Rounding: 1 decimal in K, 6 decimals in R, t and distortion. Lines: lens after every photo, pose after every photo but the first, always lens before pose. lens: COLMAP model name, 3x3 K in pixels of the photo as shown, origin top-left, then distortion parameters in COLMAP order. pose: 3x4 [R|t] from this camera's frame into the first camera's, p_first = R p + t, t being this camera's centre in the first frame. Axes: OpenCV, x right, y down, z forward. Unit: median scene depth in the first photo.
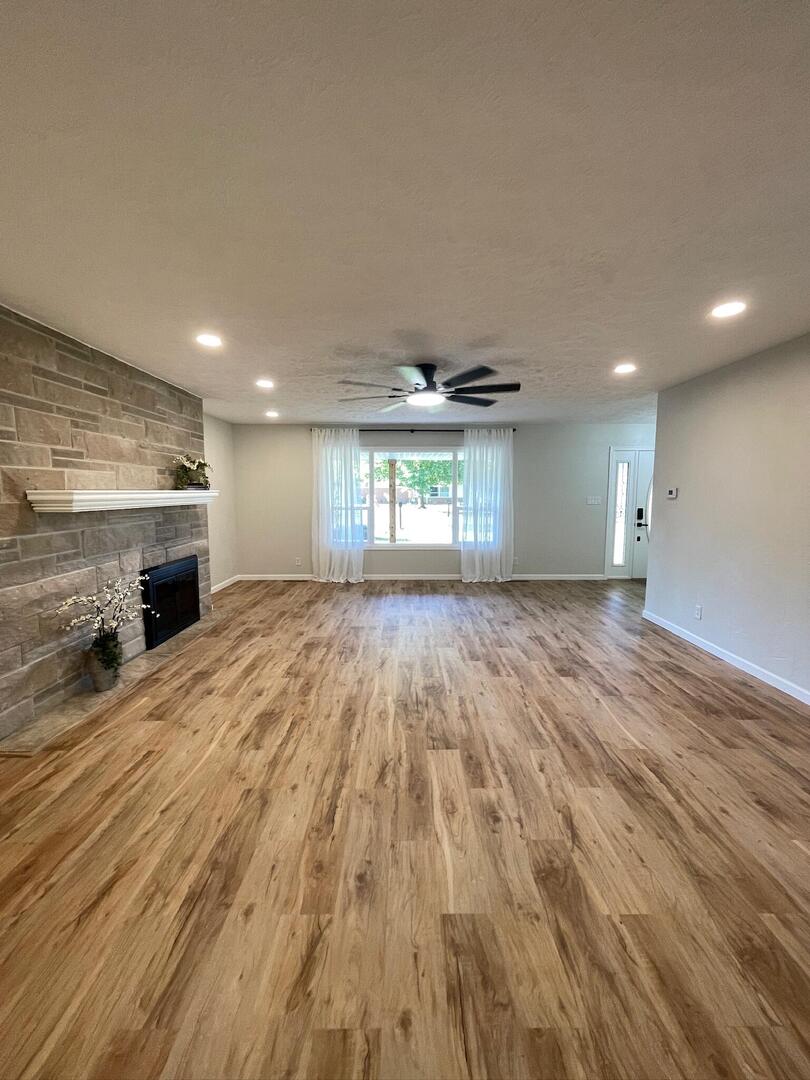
lens RADIAL K [[435.6, 0, 408.0], [0, 435.6, 537.9], [0, 0, 1]] dist [0.003279, 0.000577]
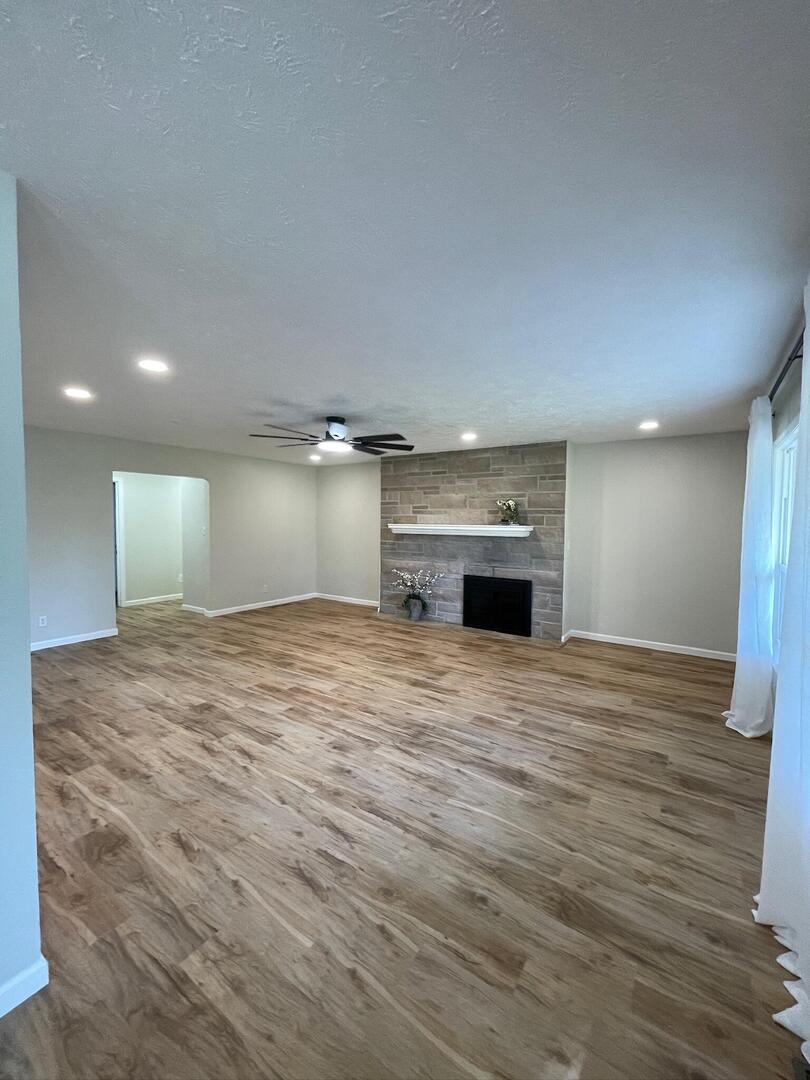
lens RADIAL K [[435.6, 0, 408.1], [0, 435.6, 541.7], [0, 0, 1]] dist [0.003279, 0.000577]
pose [[-0.564510, 0.038594, -0.824524, 0.909047], [-0.096920, 0.988897, 0.112644, -0.227521], [0.819716, 0.143502, -0.554502, 1.887392]]
